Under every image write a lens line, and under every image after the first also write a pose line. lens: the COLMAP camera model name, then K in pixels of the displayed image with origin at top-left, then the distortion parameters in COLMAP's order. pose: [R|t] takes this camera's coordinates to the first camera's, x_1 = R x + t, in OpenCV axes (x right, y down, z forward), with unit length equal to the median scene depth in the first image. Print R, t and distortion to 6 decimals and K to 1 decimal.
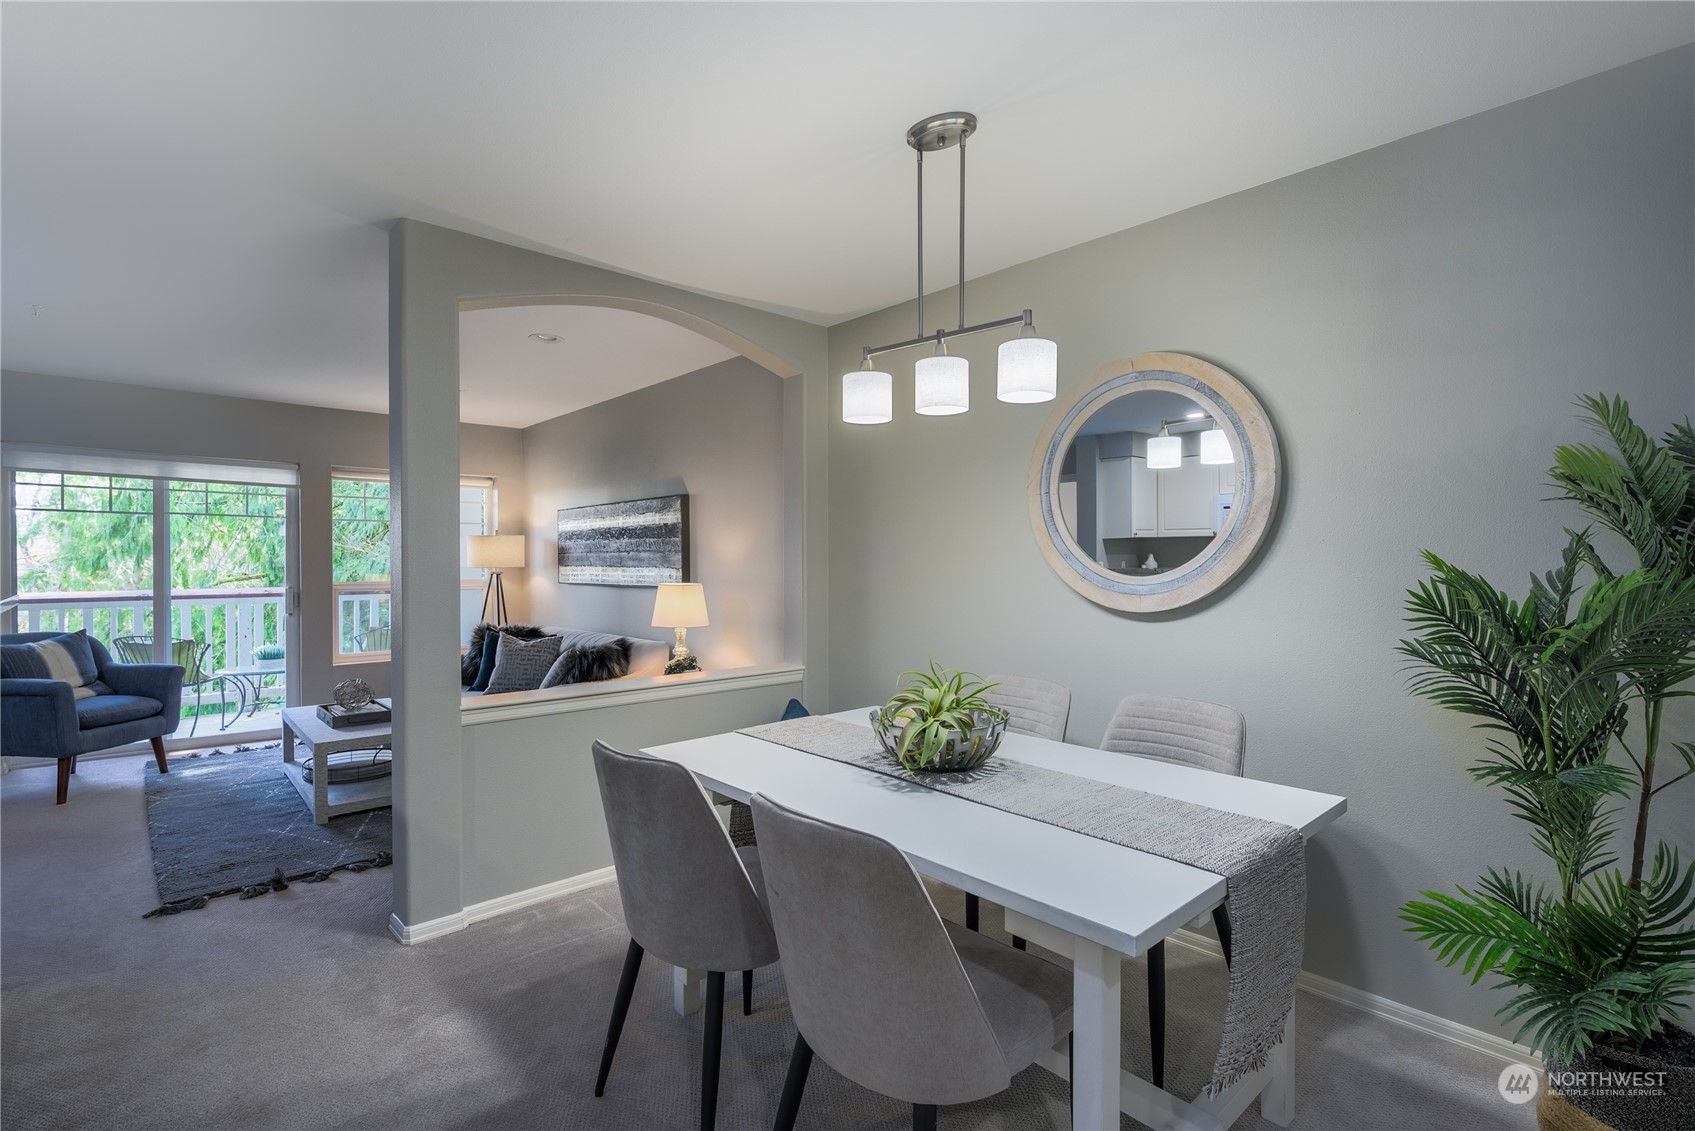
lens RADIAL K [[784.9, 0, 850.5], [0, 784.9, 576.1], [0, 0, 1]] dist [-0.002672, 0.000553]
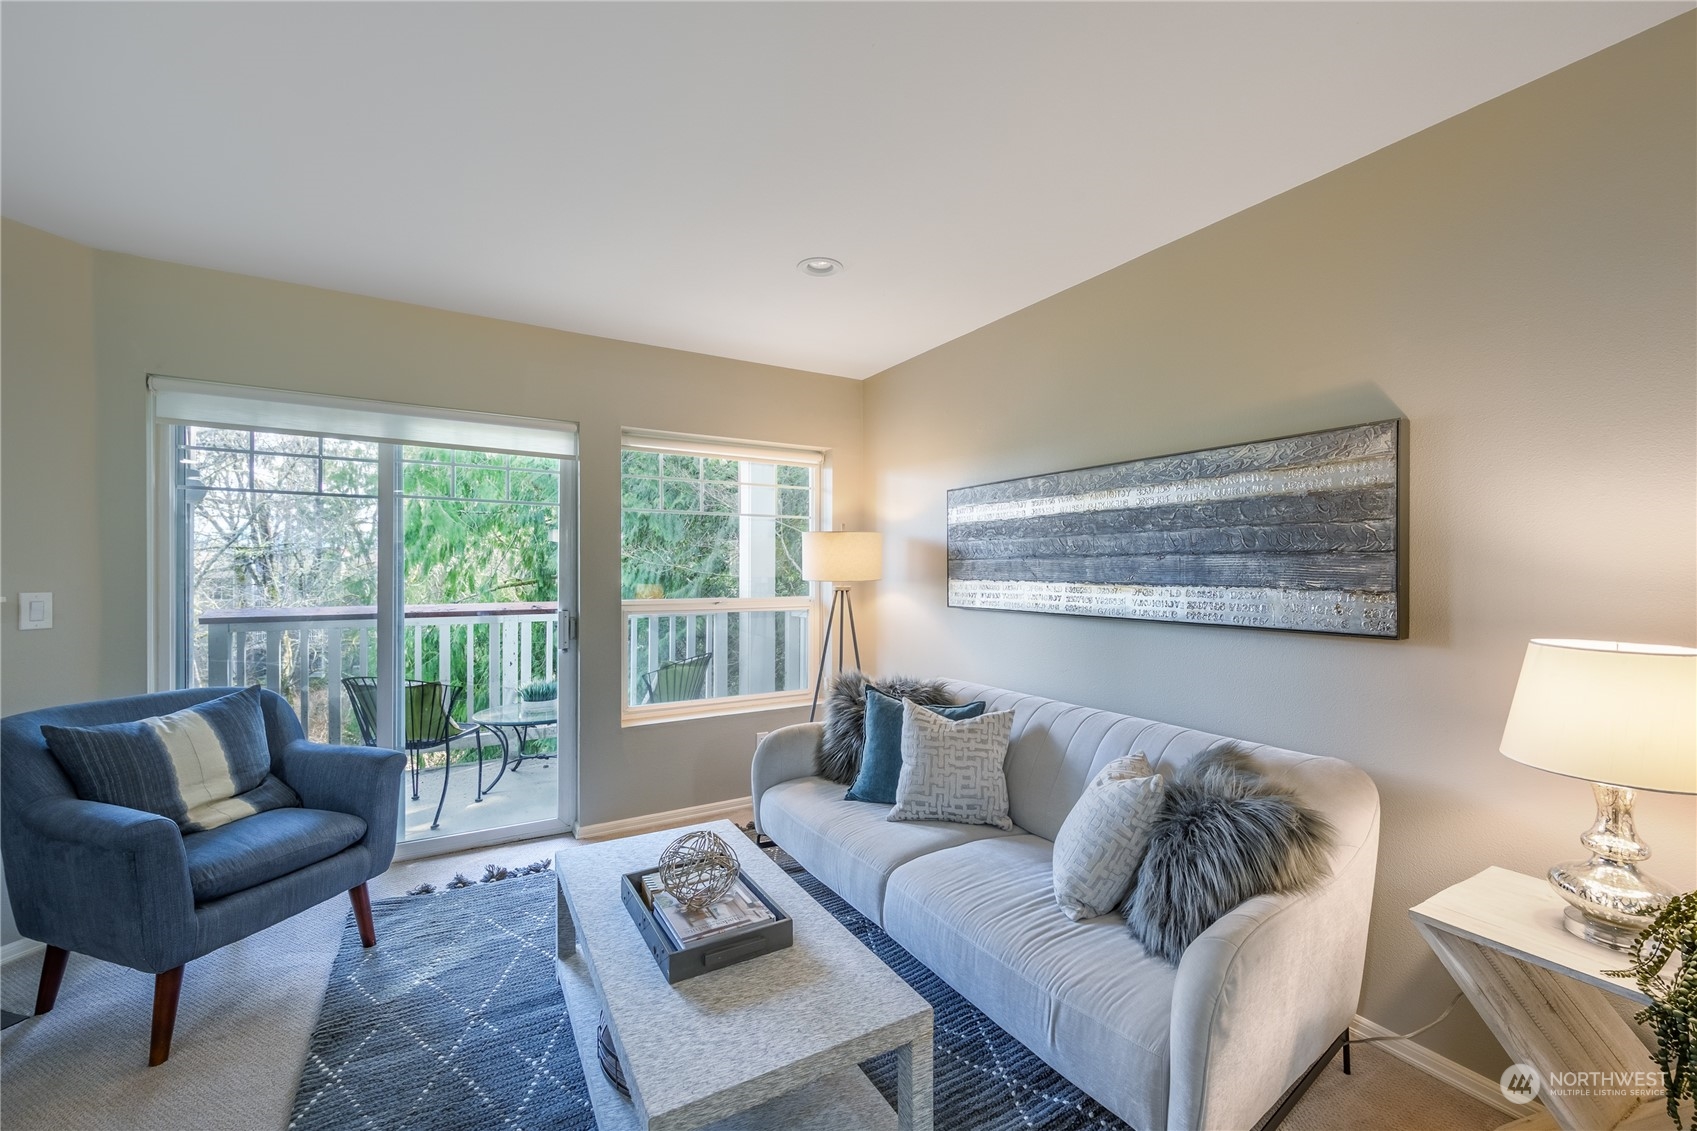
lens RADIAL K [[668.8, 0, 850.1], [0, 668.8, 575.9], [0, 0, 1]] dist [-0.001809, 0.000308]
pose [[0.979381, 0.005741, -0.201940, -0.387383], [-0.007437, 0.999943, -0.007641, -0.012465], [0.201885, 0.008985, 0.979368, 0.524915]]
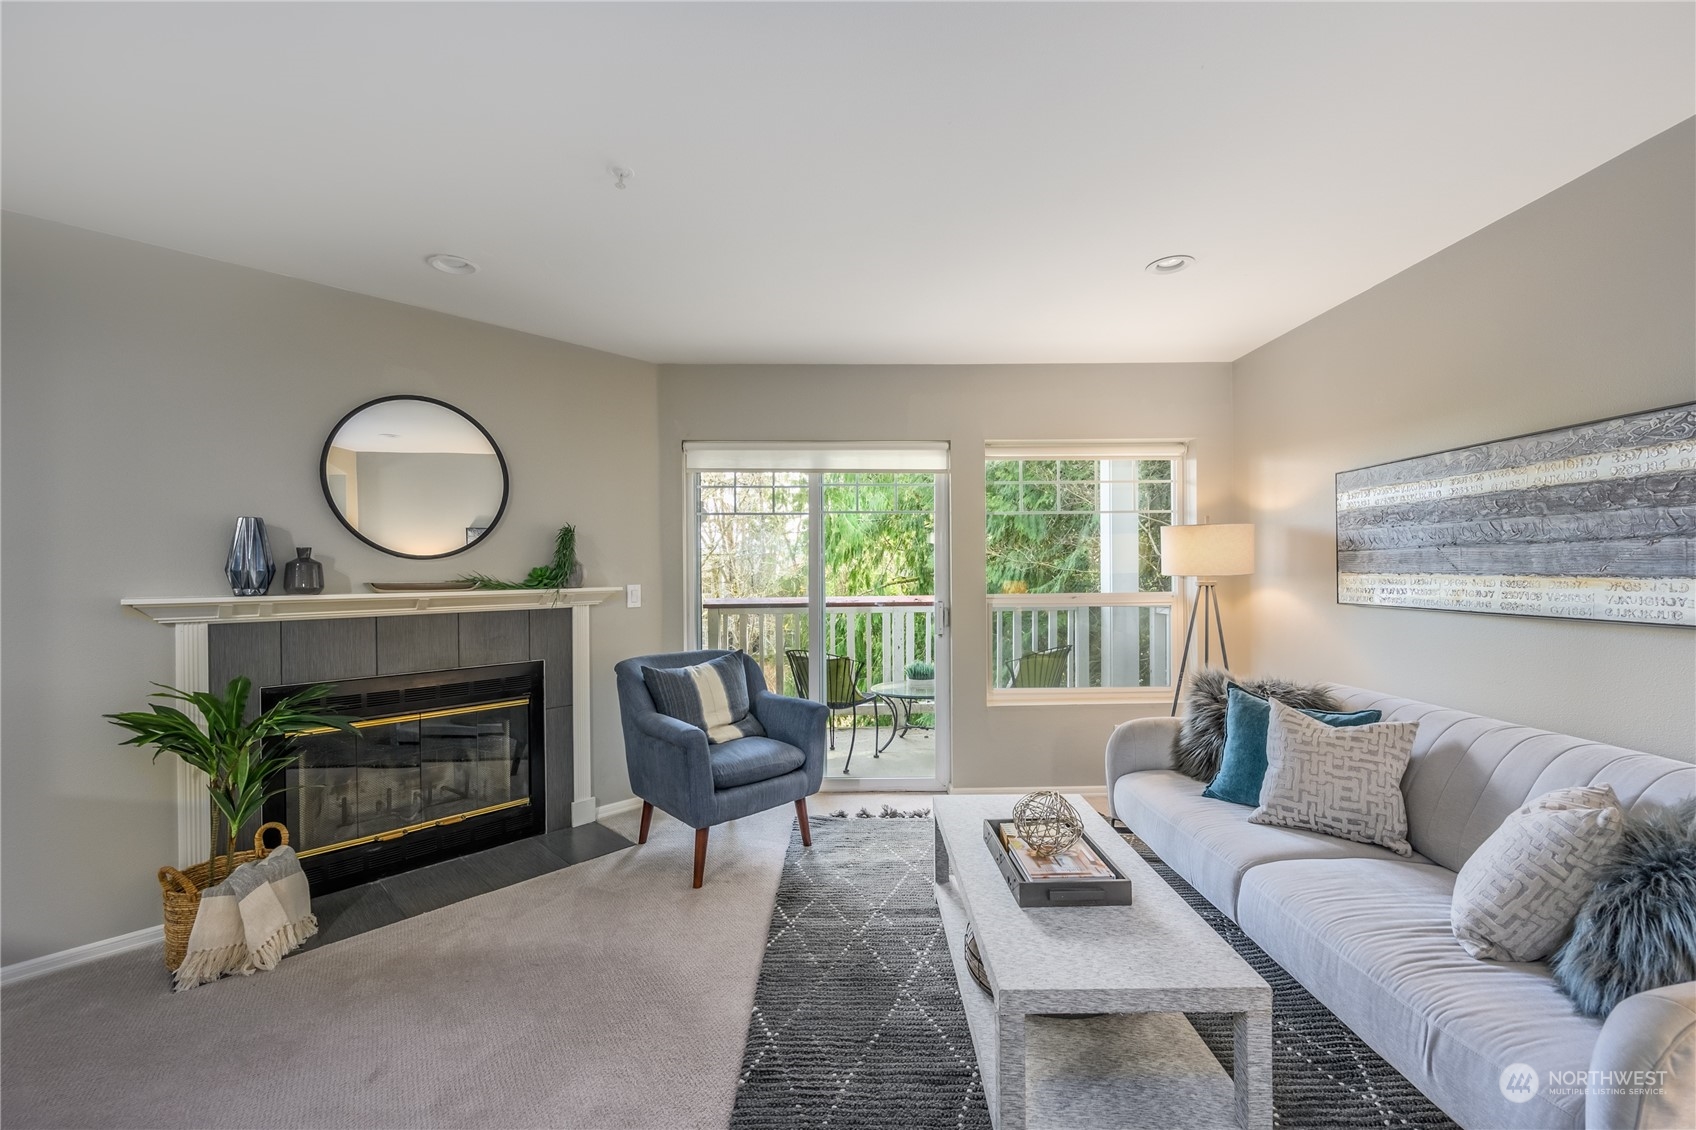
lens RADIAL K [[668.4, 0, 865.0], [0, 668.4, 571.2], [0, 0, 1]] dist [-0.001809, 0.000308]
pose [[0.751048, -0.002677, -0.660243, -0.353595], [-0.004213, 0.999952, -0.008847, -0.009709], [0.660235, 0.009426, 0.751000, 0.480076]]
